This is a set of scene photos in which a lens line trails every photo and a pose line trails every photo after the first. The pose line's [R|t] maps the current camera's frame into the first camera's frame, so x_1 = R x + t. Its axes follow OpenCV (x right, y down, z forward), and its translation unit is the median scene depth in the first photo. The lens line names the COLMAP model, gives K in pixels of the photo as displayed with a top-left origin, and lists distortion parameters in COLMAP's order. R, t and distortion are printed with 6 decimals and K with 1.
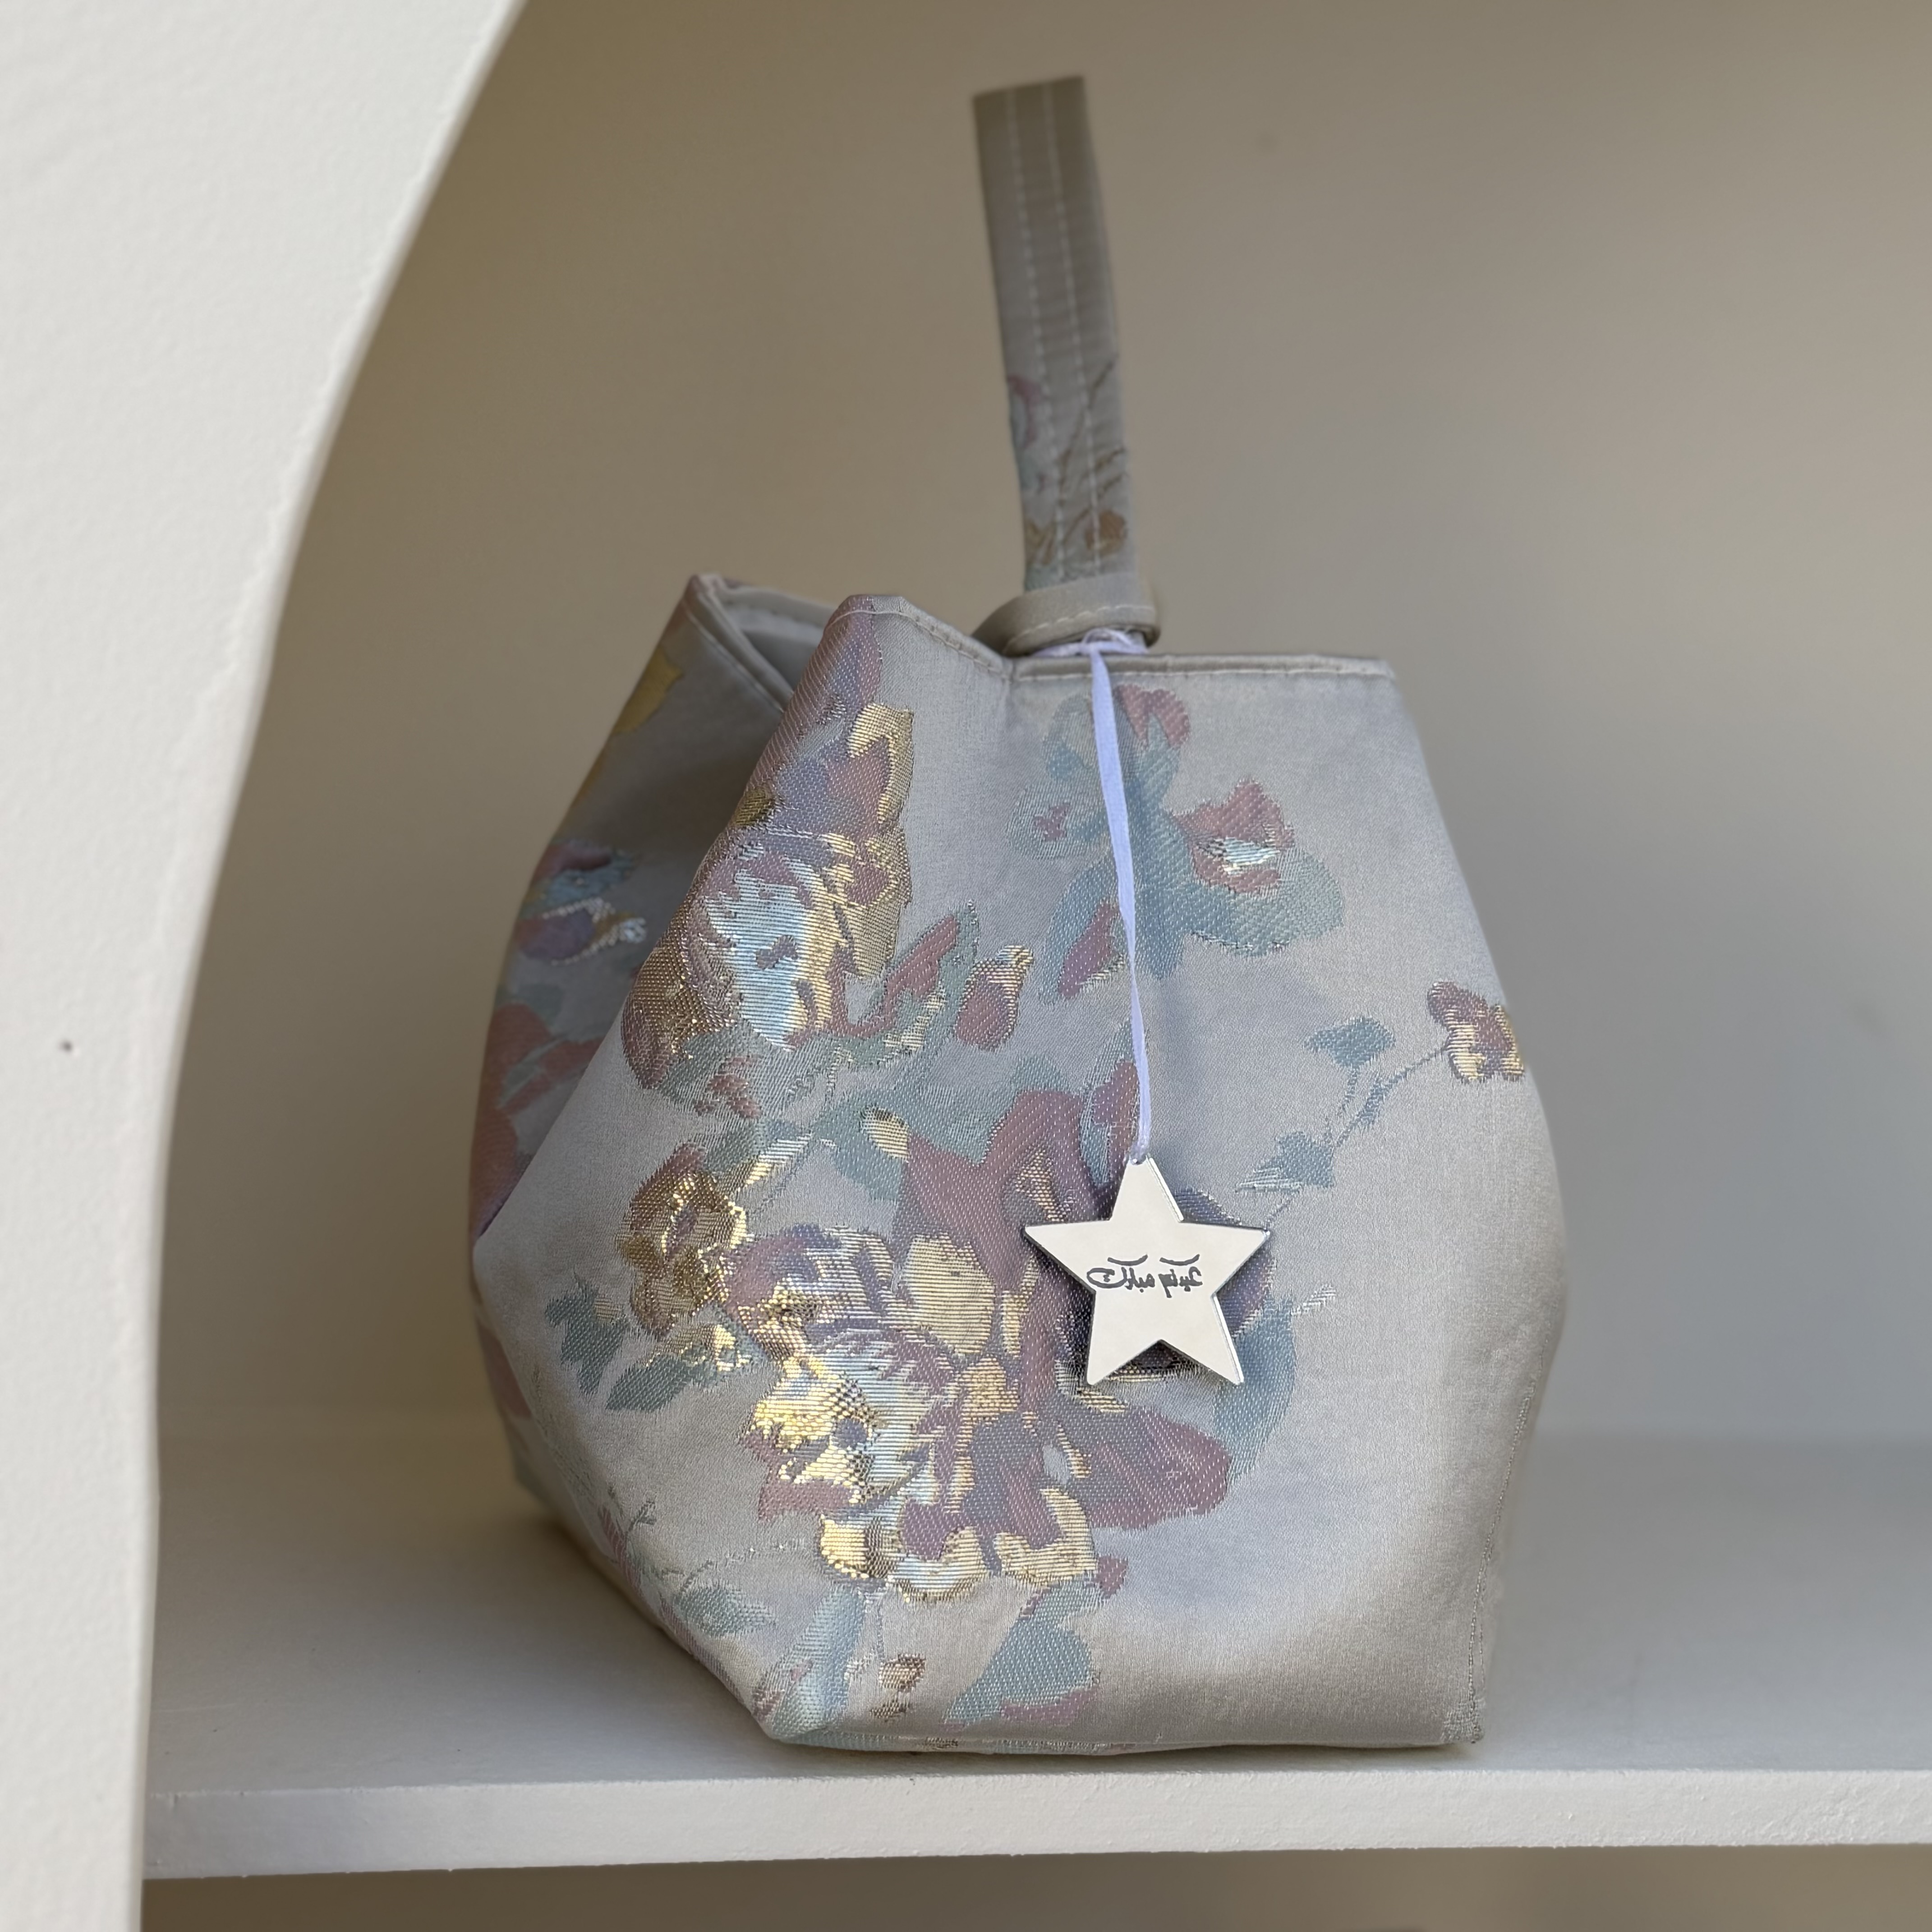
lens RADIAL K [[3503.7, 0, 965.4], [0, 3503.7, 972.4], [0, 0, 1]] dist [0.064171, 0.000000]
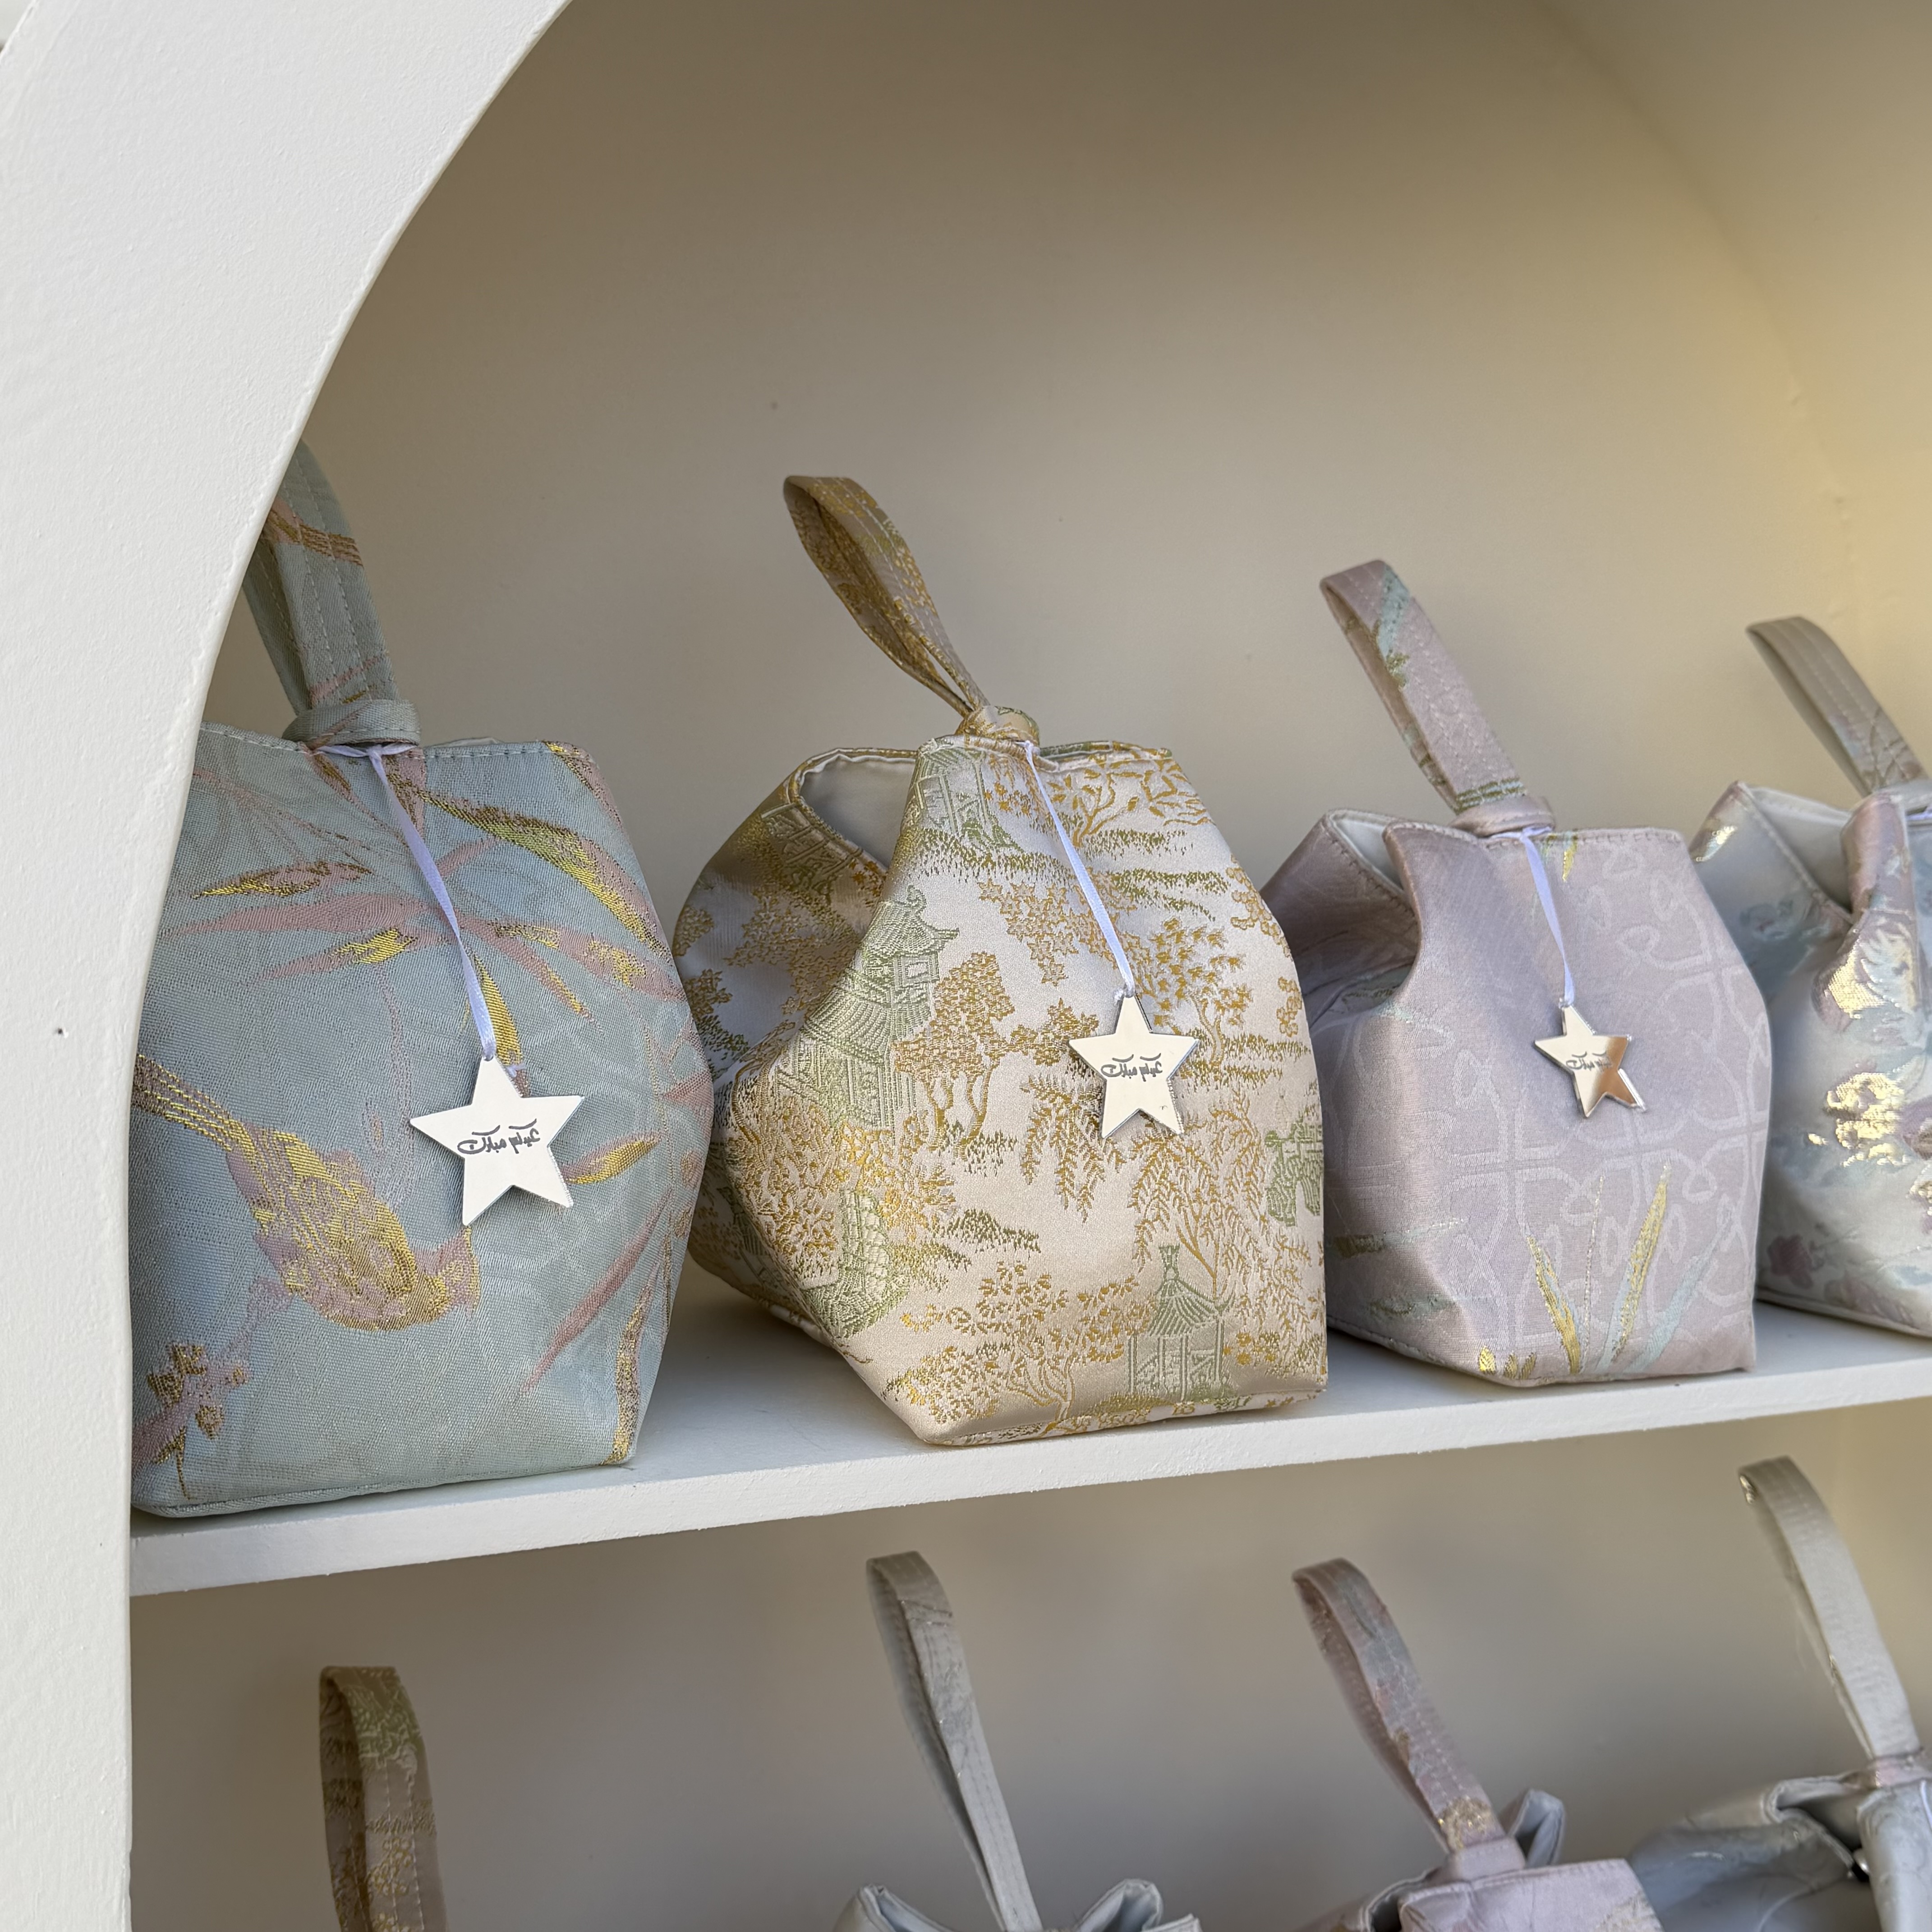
lens RADIAL K [[2296.5, 0, 962.4], [0, 2296.5, 963.9], [0, 0, 1]] dist [0.089828, 0.000000]
pose [[0.976670, -0.038160, 0.211328, -0.889747], [0.034640, 0.999193, 0.020337, -0.055344], [-0.211933, -0.012542, 0.977204, -0.252870]]
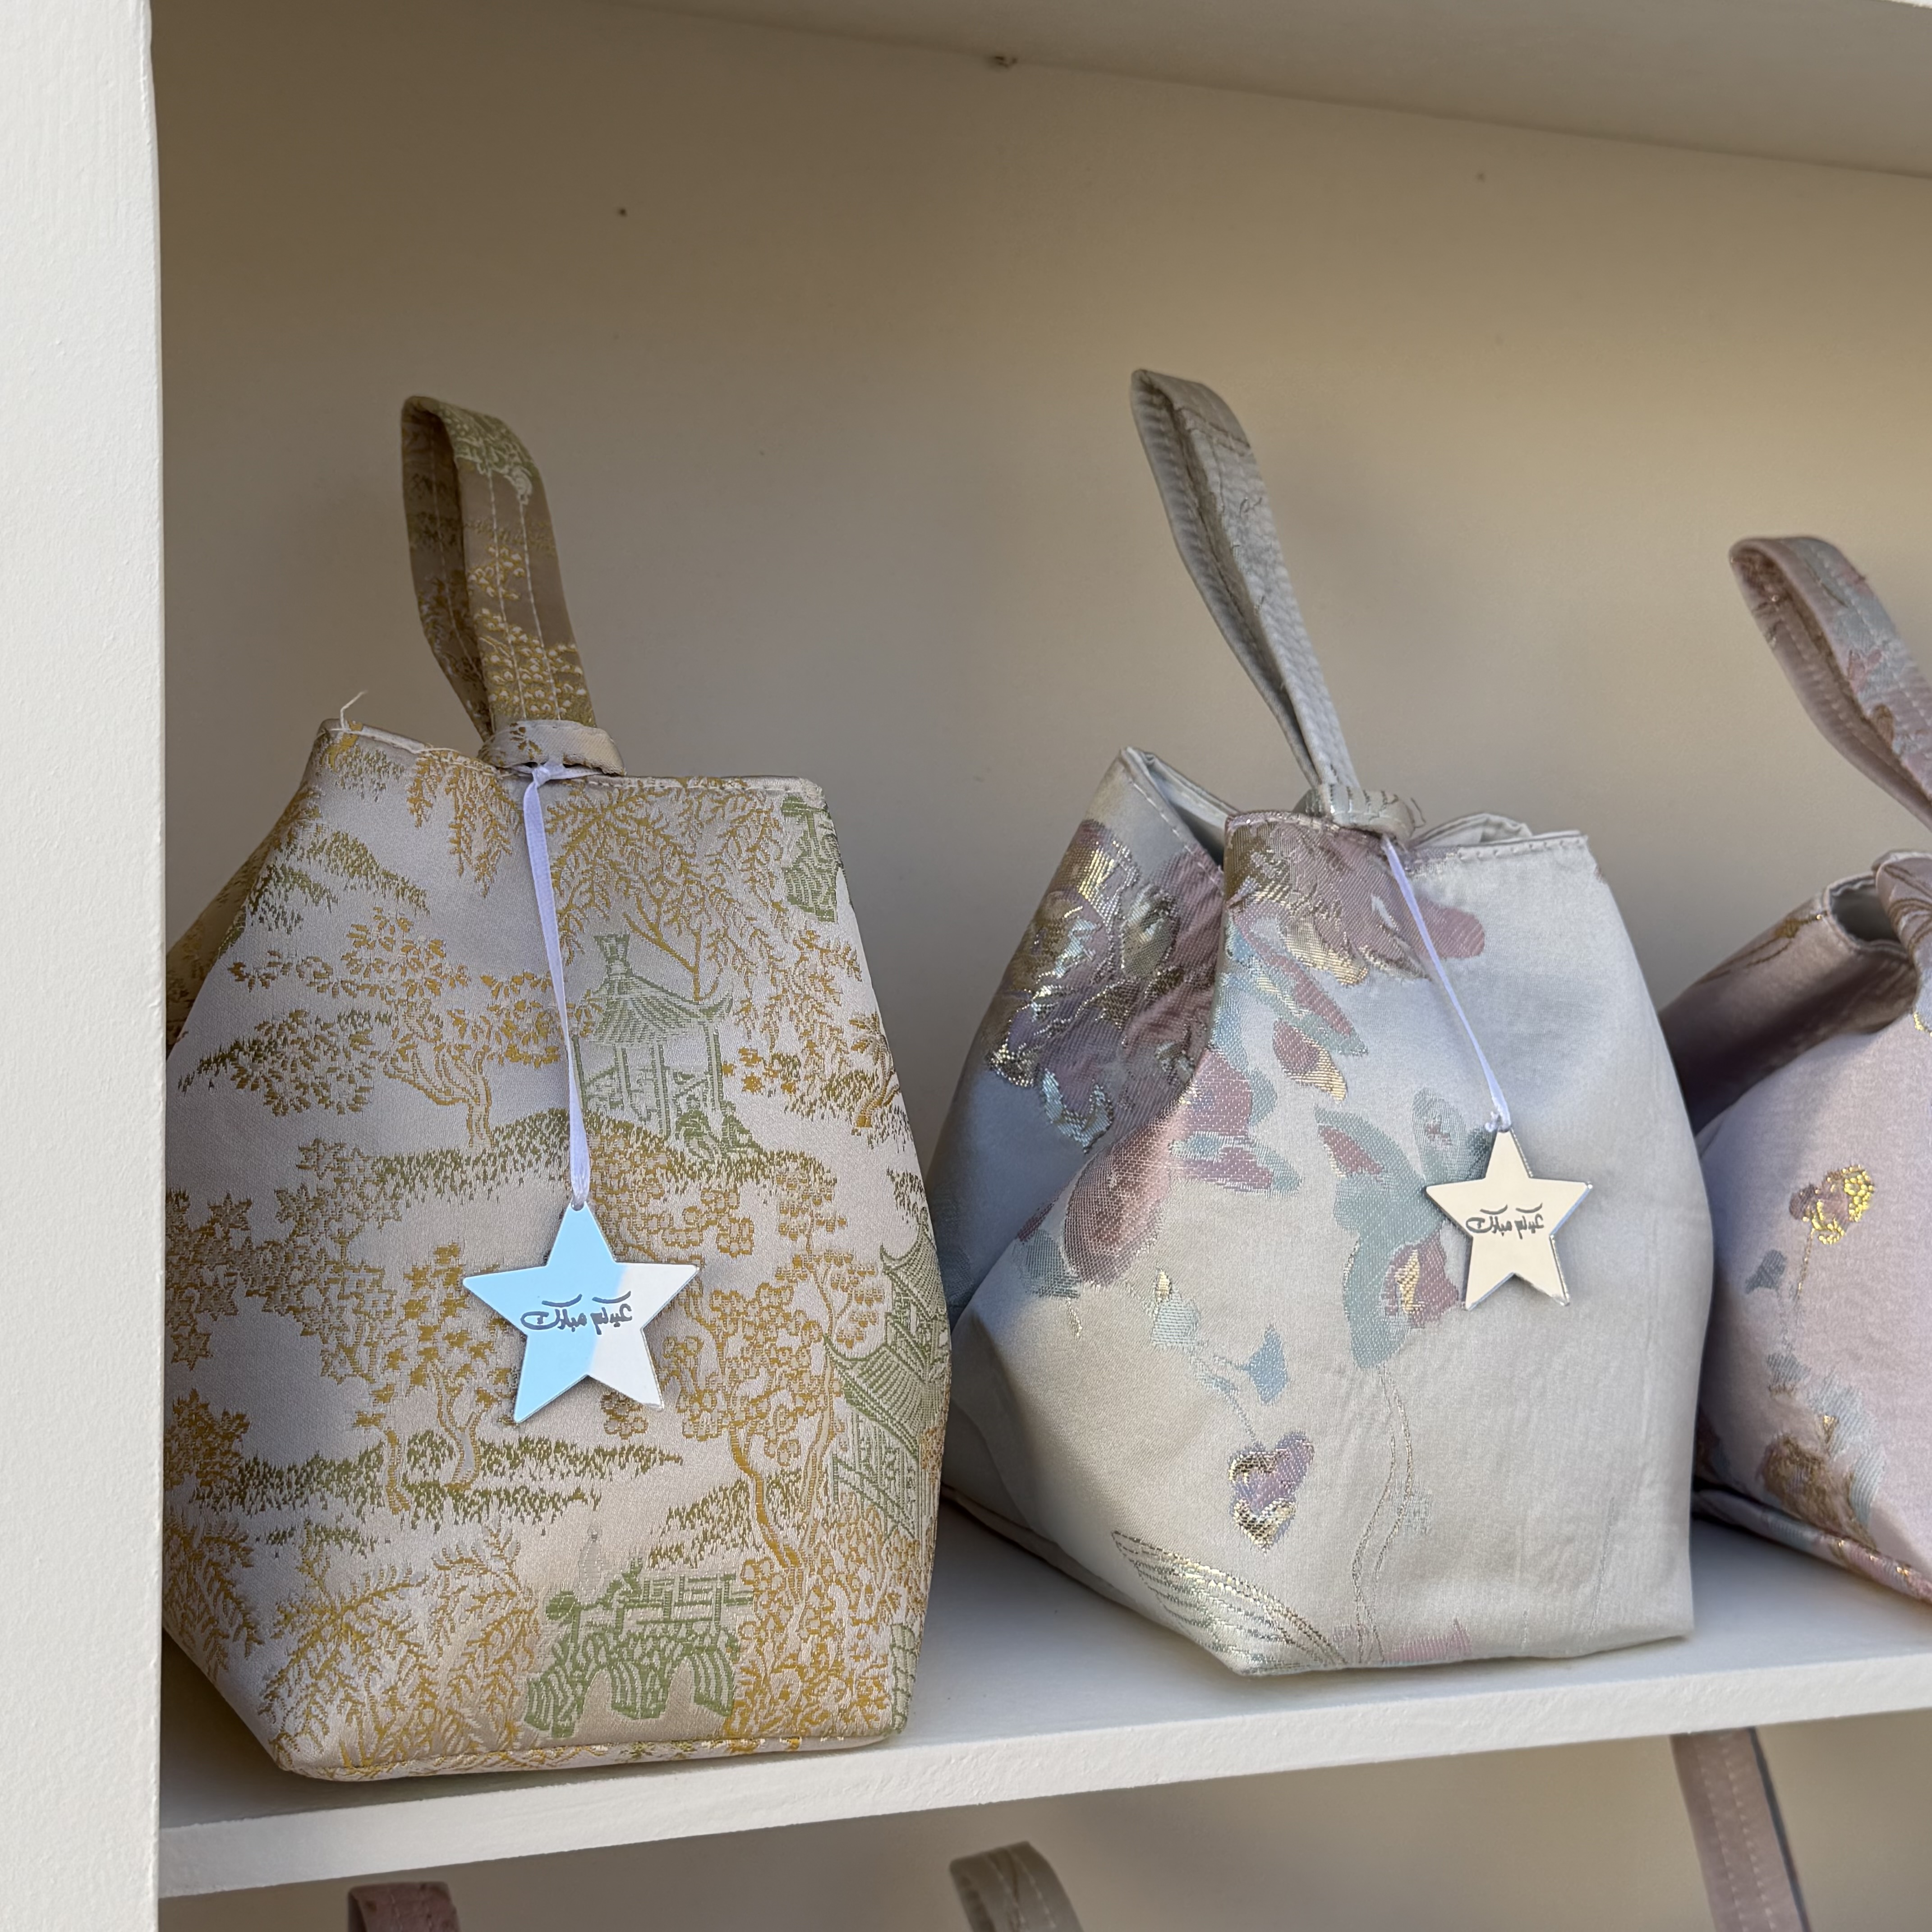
lens RADIAL K [[3146.4, 0, 947.8], [0, 3146.4, 969.9], [0, 0, 1]] dist [0.132848, 0.000000]
pose [[0.992545, -0.034041, 0.117026, -0.915734], [0.025994, 0.997235, 0.069619, 0.476865], [-0.119072, -0.066058, 0.990686, -0.258689]]
